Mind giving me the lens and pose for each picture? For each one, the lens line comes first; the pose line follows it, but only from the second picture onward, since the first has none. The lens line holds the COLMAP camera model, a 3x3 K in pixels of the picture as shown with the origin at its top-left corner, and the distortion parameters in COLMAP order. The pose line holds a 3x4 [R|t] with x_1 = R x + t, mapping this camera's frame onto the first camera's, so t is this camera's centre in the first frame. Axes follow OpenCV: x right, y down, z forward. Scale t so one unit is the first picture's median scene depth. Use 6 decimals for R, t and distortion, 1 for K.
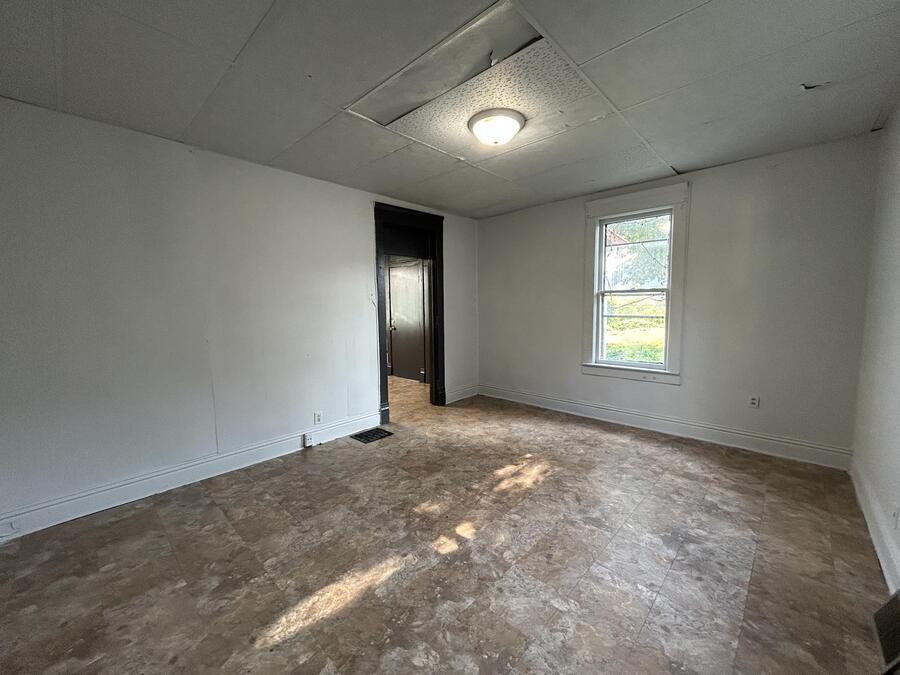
lens RADIAL K [[363.8, 0, 450.0], [0, 363.8, 337.5], [0, 0, 1]] dist [-0.000651, 0.000010]
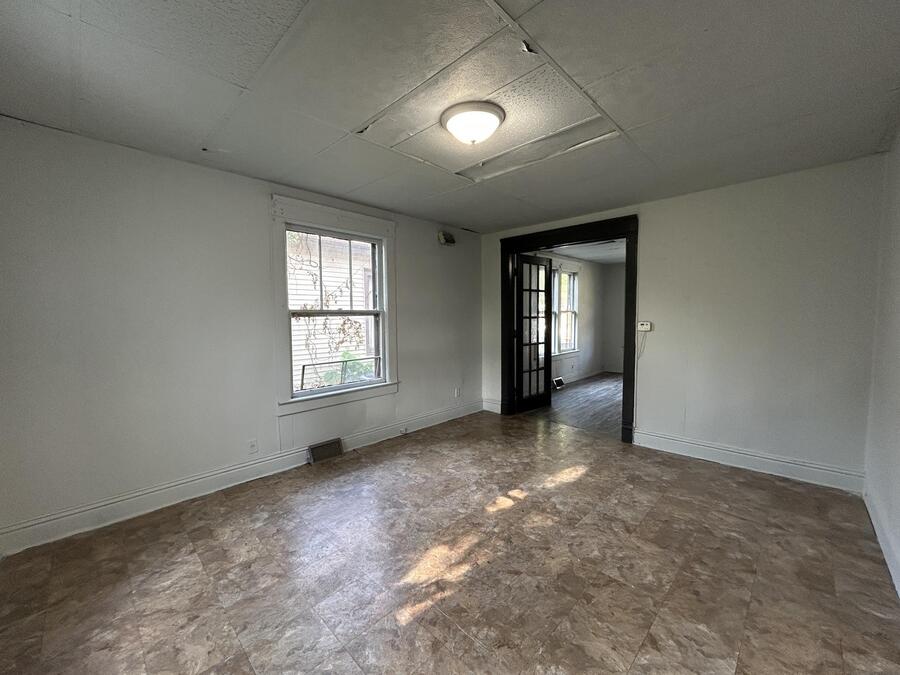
lens RADIAL K [[363.8, 0, 450.0], [0, 363.8, 337.5], [0, 0, 1]] dist [-0.000651, 0.000010]
pose [[-0.999684, 0.020804, 0.014102, 0.182061], [0.022765, 0.987289, 0.157296, -0.205378], [-0.010651, 0.157567, -0.987451, 1.952295]]
